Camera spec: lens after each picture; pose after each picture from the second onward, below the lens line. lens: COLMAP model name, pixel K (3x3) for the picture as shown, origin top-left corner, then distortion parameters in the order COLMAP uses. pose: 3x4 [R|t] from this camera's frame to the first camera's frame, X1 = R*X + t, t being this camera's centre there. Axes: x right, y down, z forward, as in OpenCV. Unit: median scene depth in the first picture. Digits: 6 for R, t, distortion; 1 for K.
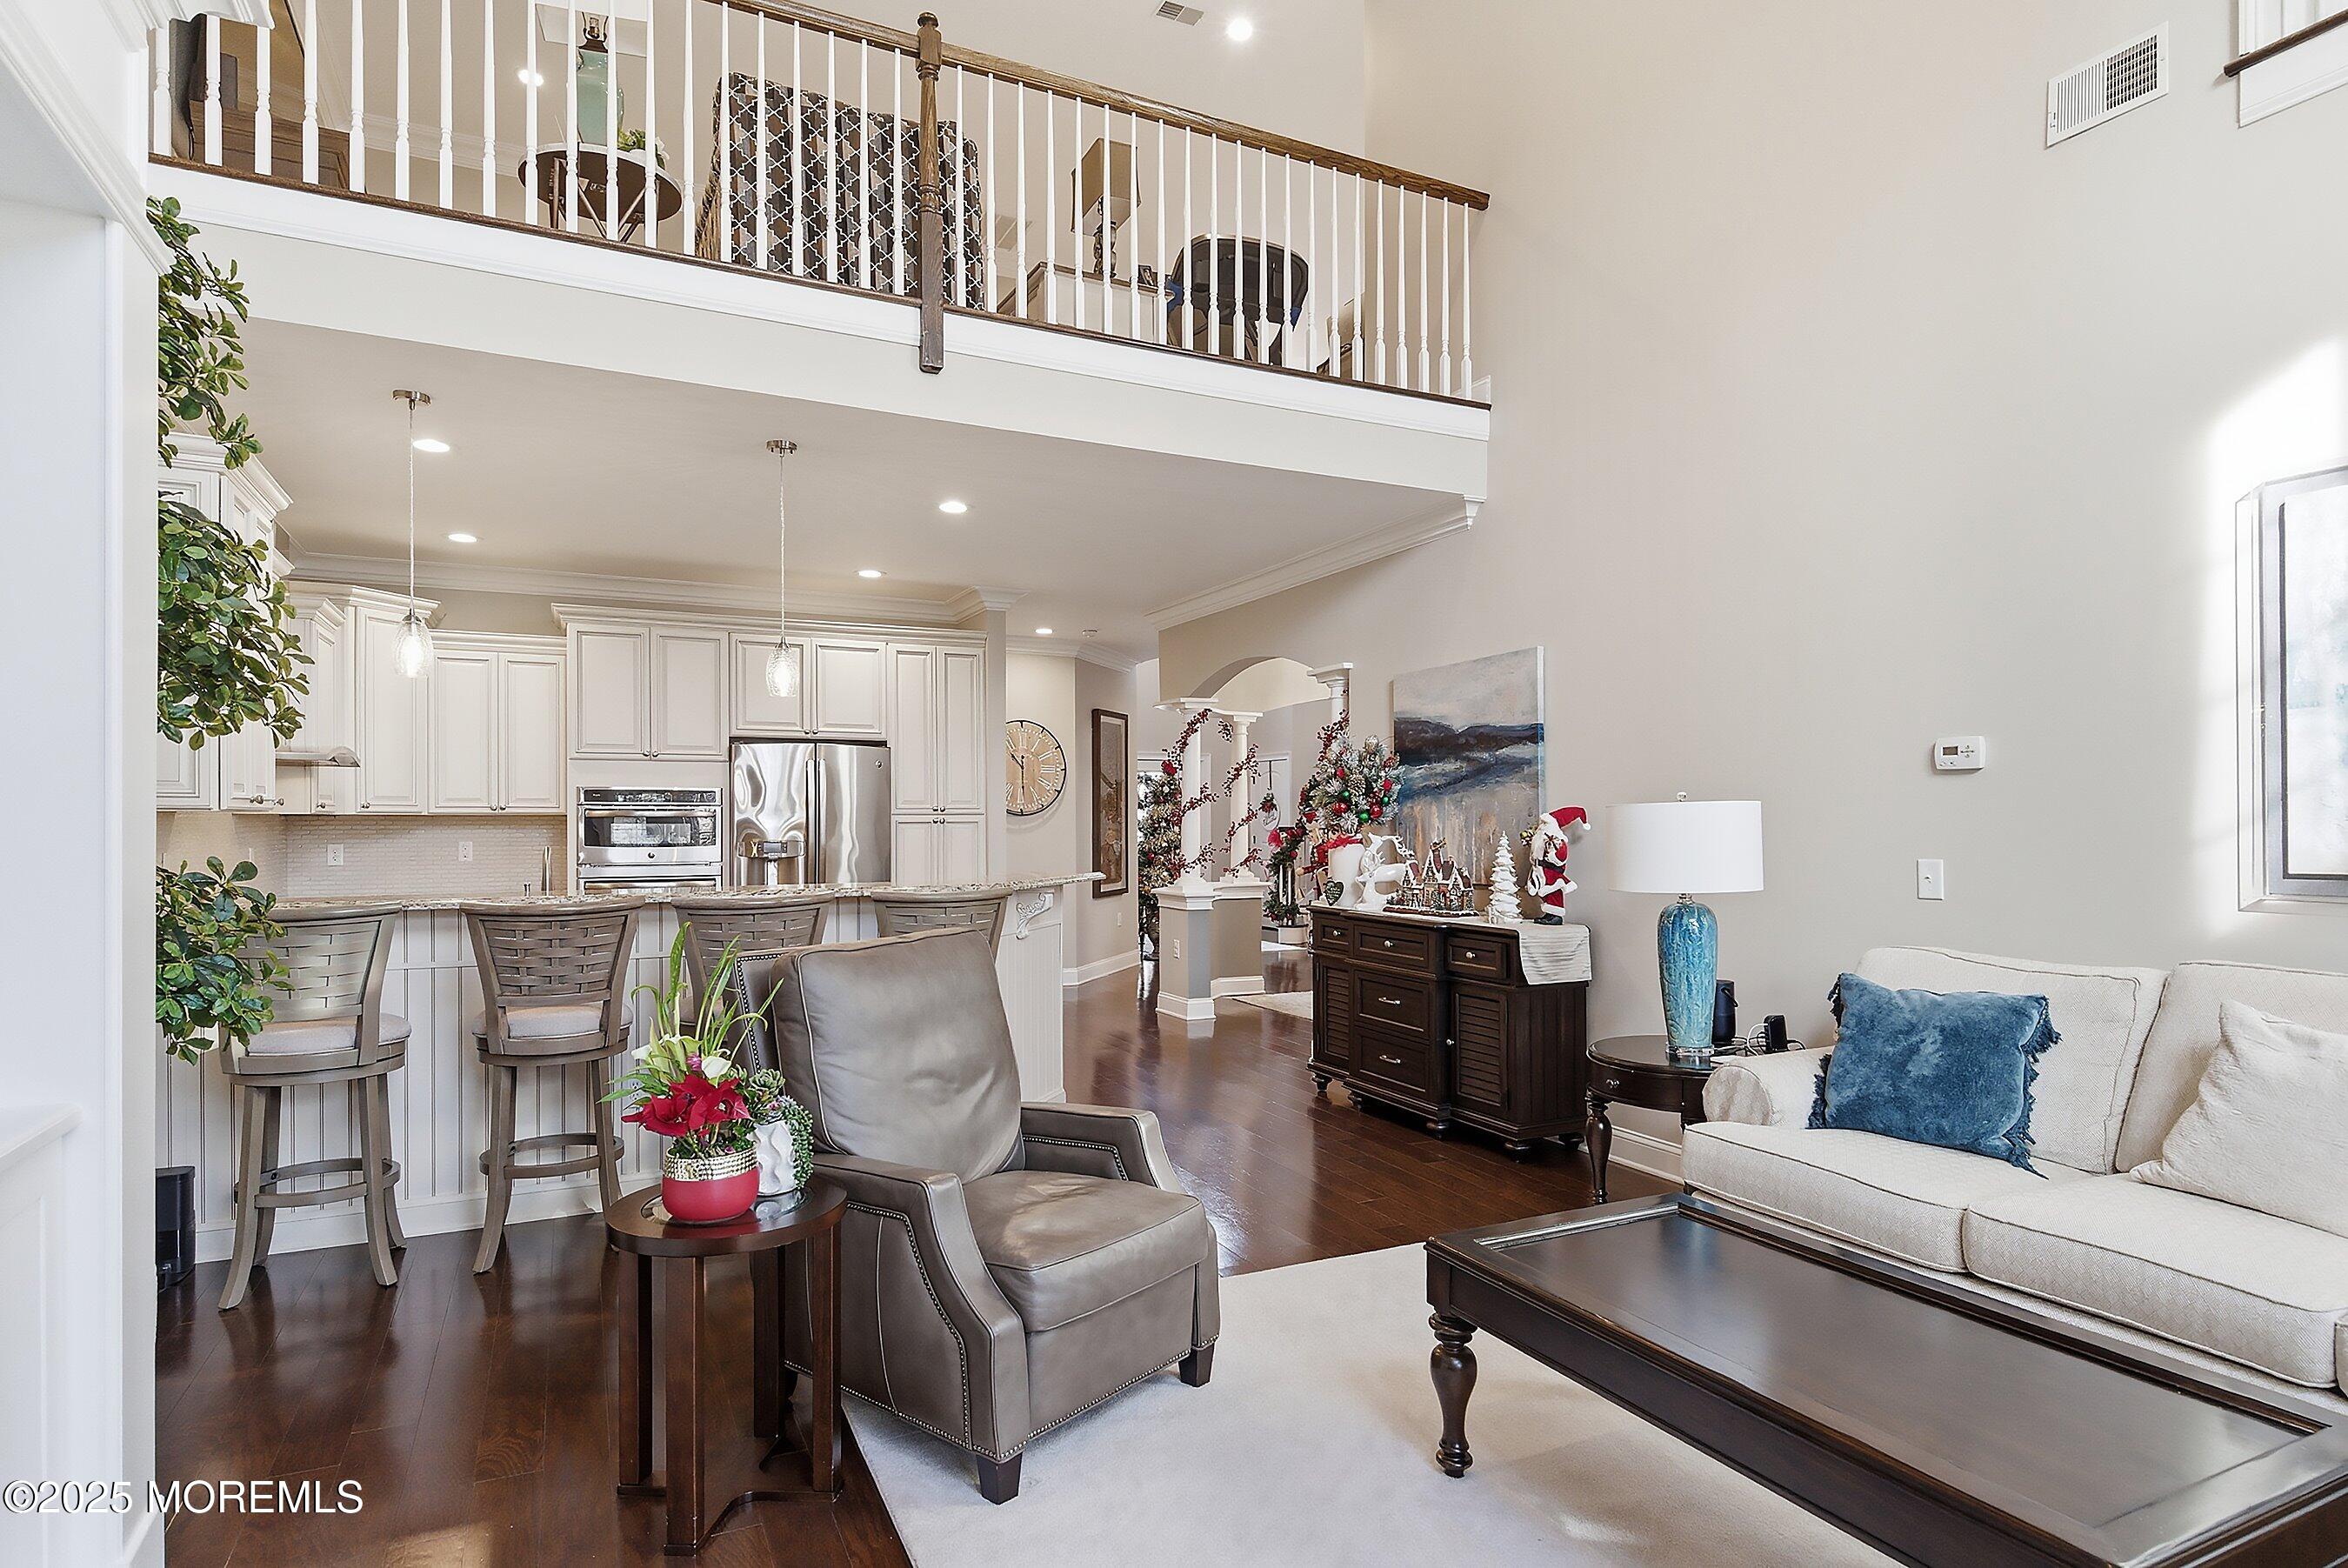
lens RADIAL K [[1233.1, 0, 1174.0], [0, 1233.1, 784.0], [0, 0, 1]] dist [0.043649, -0.037683]
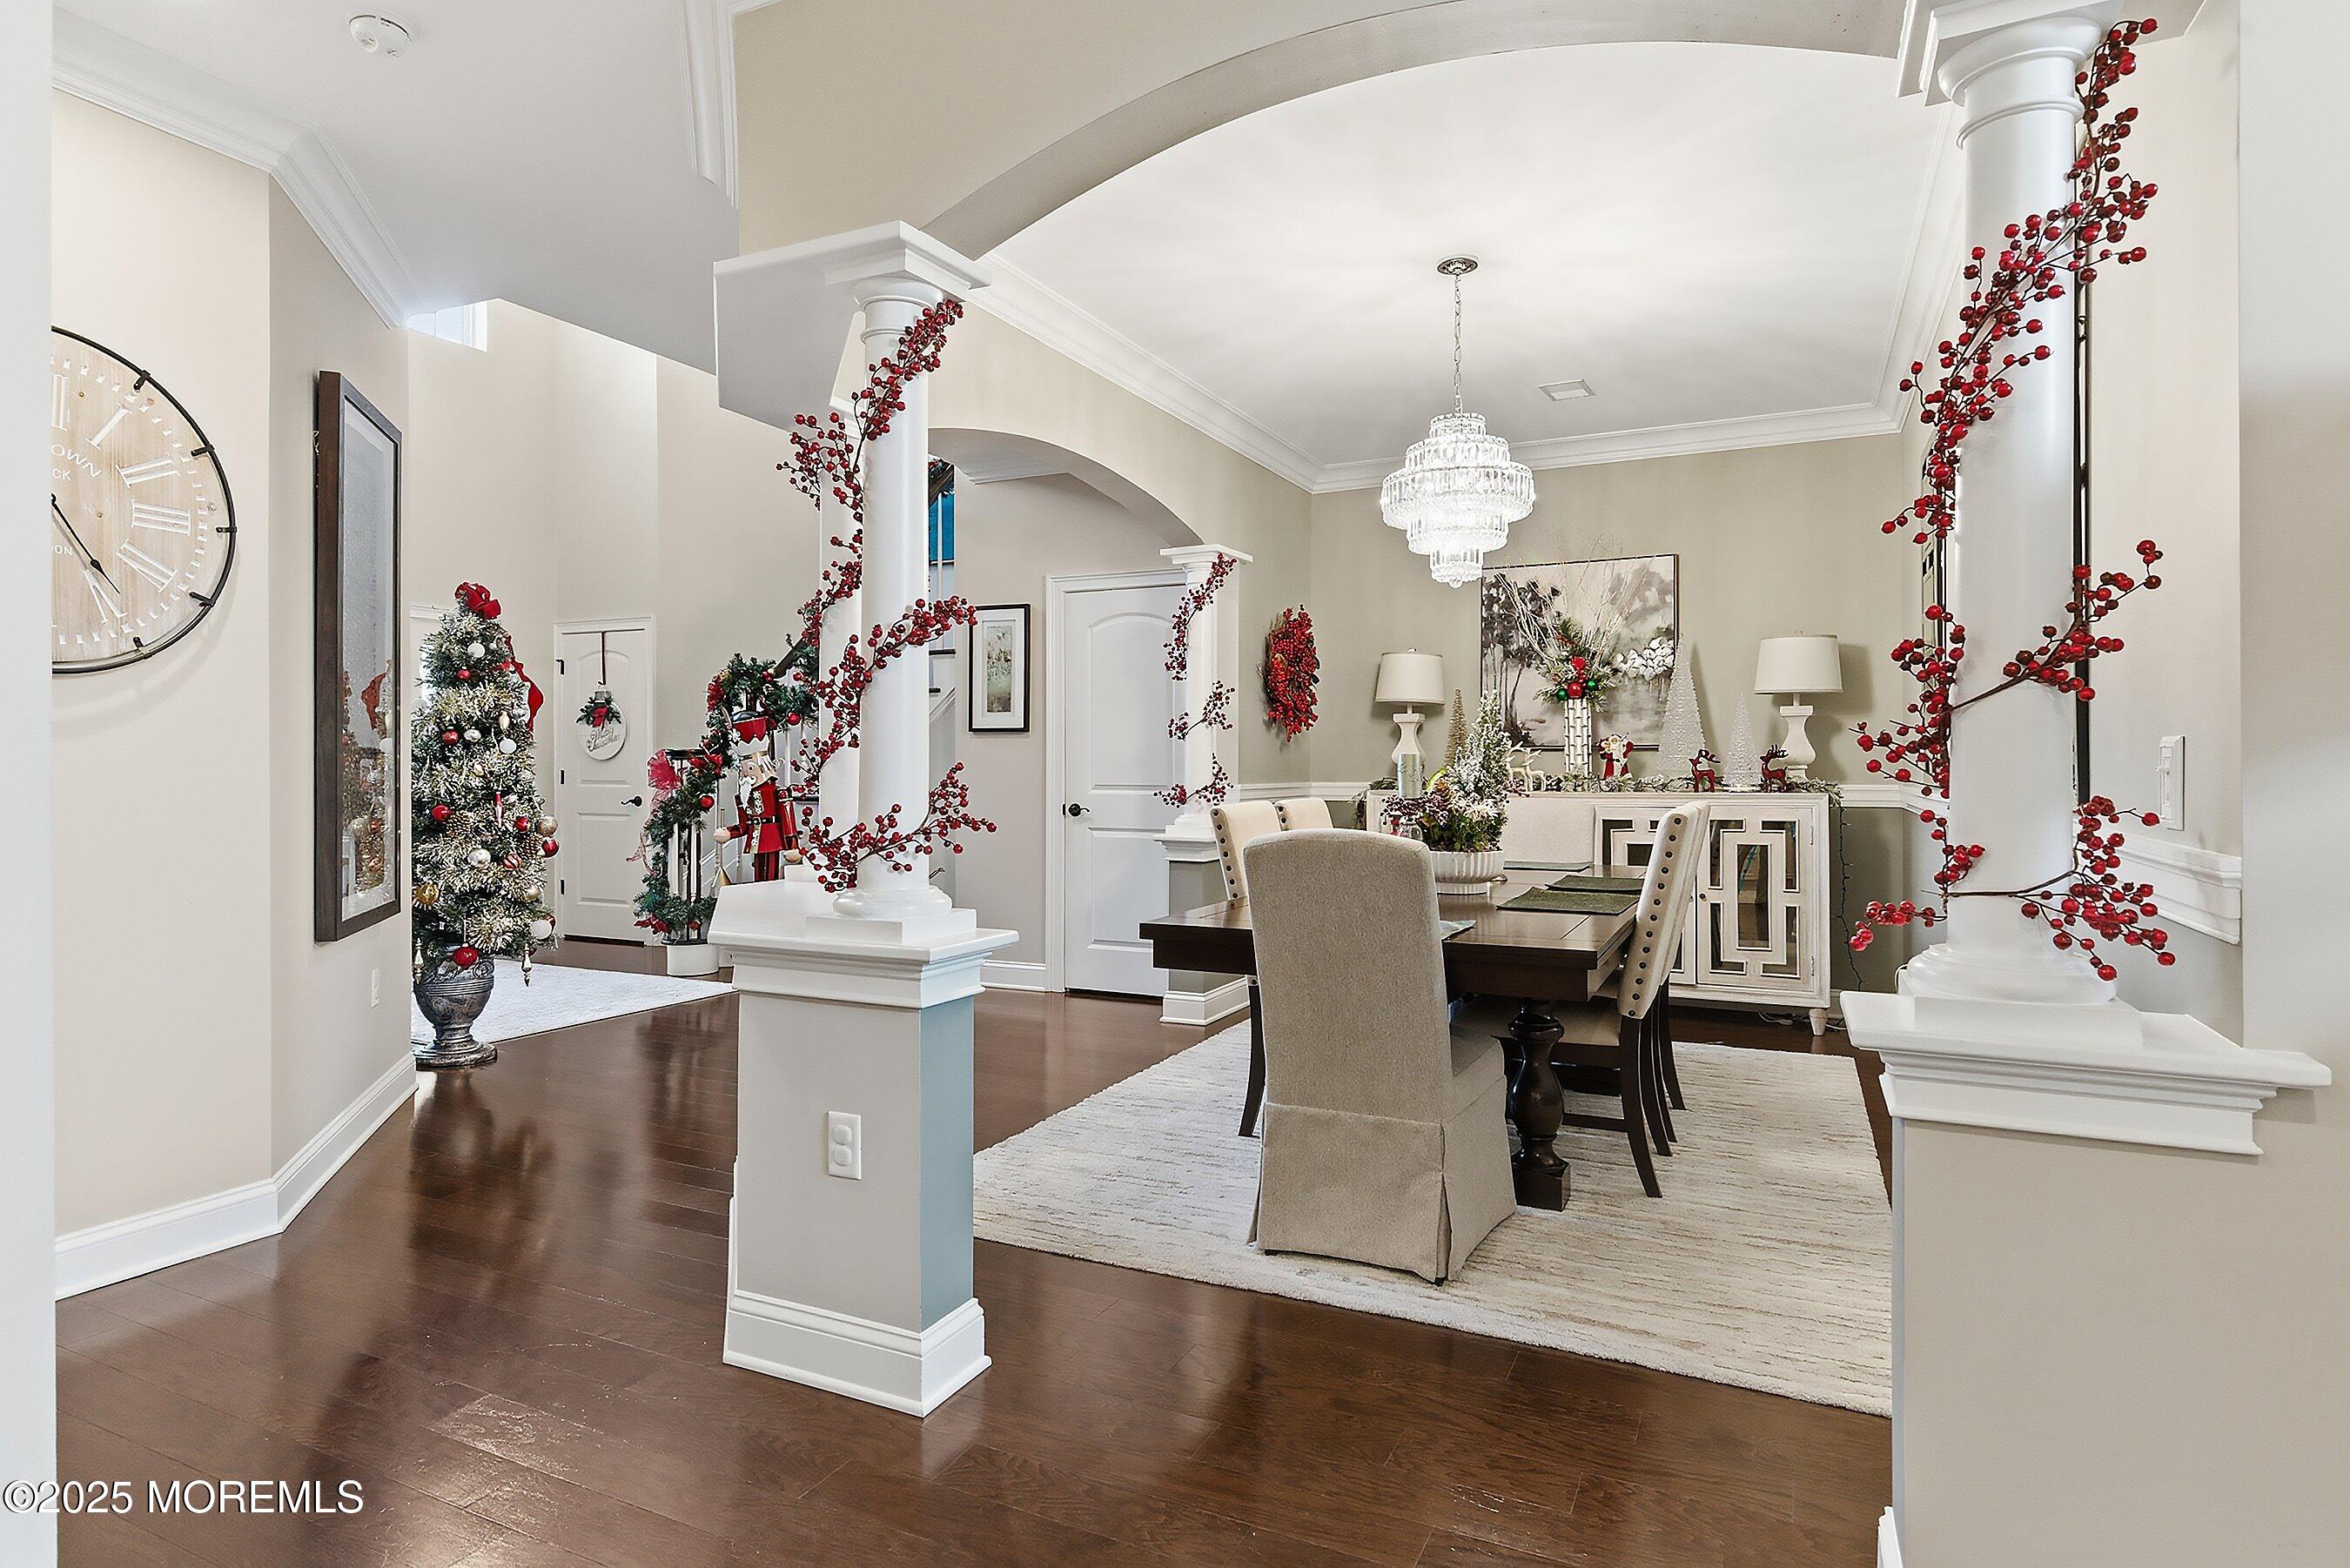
lens RADIAL K [[1256.1, 0, 1161.8], [0, 1256.1, 762.2], [0, 0, 1]] dist [0.004904, -0.001306]
pose [[0.792753, 0.003421, 0.609534, -0.082292], [-0.019598, 0.999610, 0.019879, 0.029404], [-0.609228, -0.027705, 0.792511, 0.531699]]
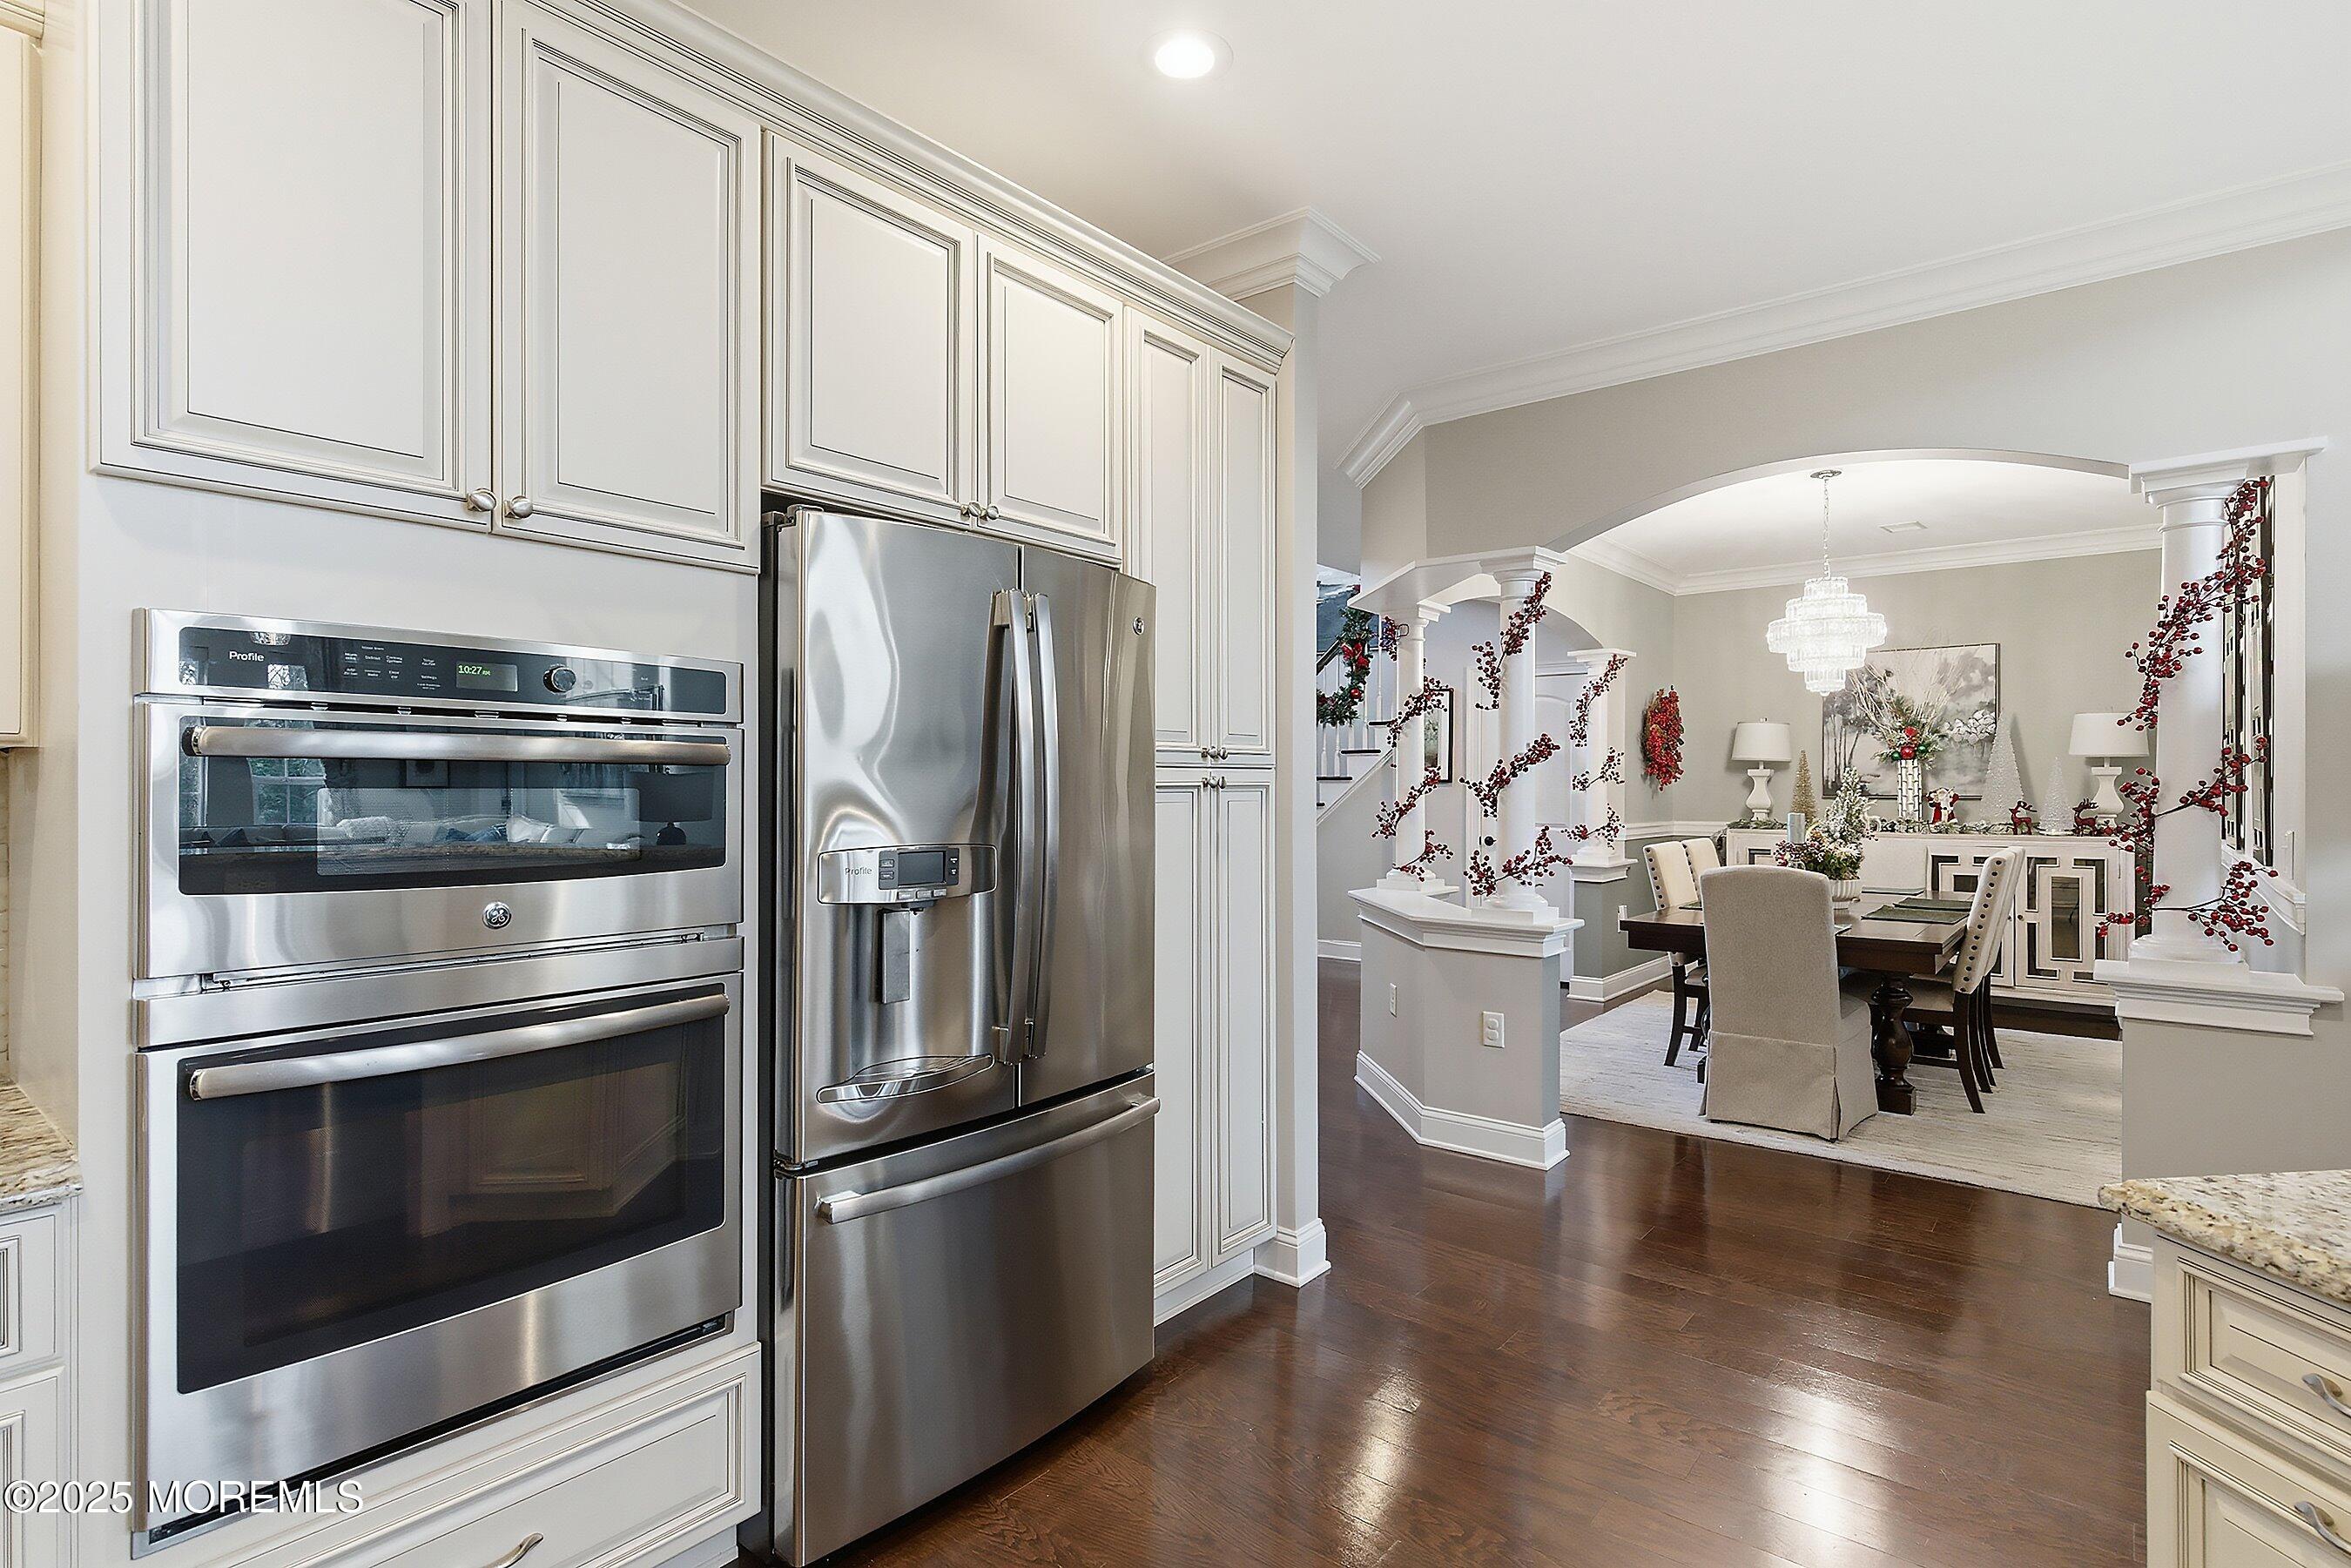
lens RADIAL K [[1174.4, 0, 1151.9], [0, 1174.4, 786.9], [0, 0, 1]] dist [-0.003105, 0.001008]
pose [[0.913193, 0.003055, 0.407517, -0.241141], [-0.016004, 0.999469, 0.028371, 0.013758], [-0.407214, -0.032430, 0.912757, 0.440090]]
